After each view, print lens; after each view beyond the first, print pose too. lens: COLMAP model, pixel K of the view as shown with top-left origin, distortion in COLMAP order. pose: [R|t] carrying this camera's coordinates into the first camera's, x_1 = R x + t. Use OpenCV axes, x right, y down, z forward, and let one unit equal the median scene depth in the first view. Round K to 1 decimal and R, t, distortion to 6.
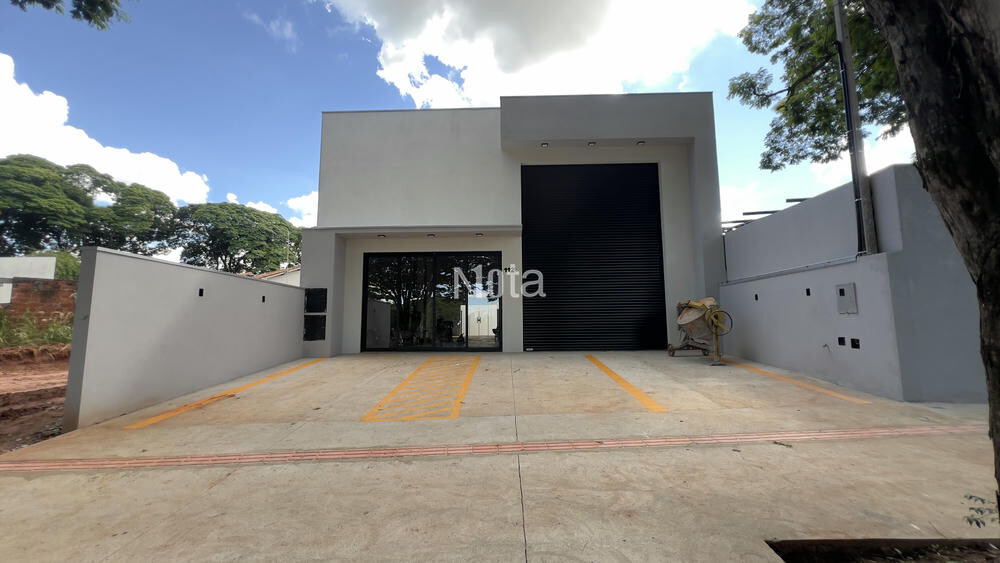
lens RADIAL K [[401.0, 0, 494.3], [0, 401.0, 279.7], [0, 0, 1]] dist [-0.000198, -0.000024]
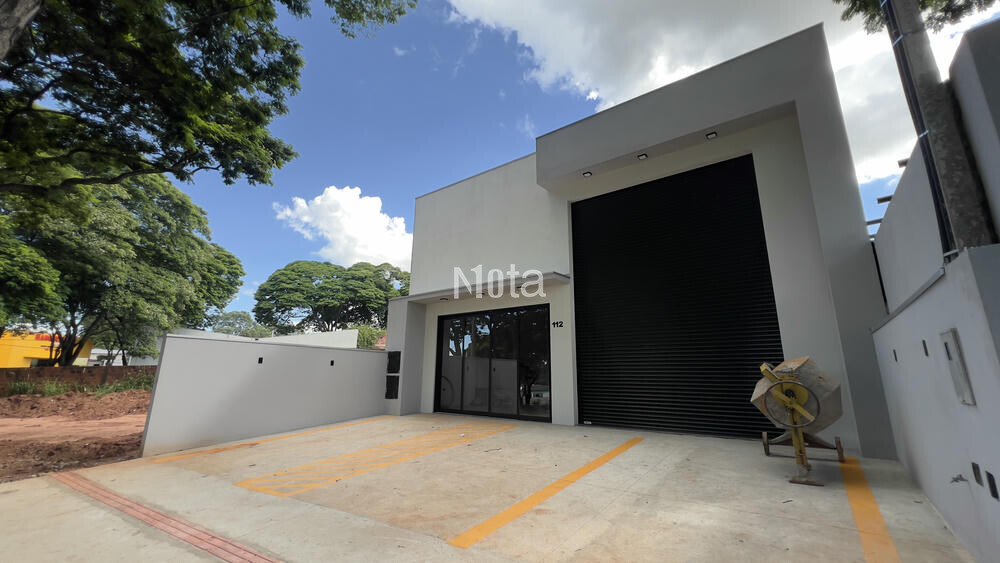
lens RADIAL K [[401.0, 0, 498.2], [0, 401.0, 279.3], [0, 0, 1]] dist [-0.000198, -0.000024]
pose [[0.809725, -0.123252, -0.573720, 0.438357], [0.049425, 0.988544, -0.142613, -0.003756], [0.584724, 0.087121, 0.806540, 0.226142]]
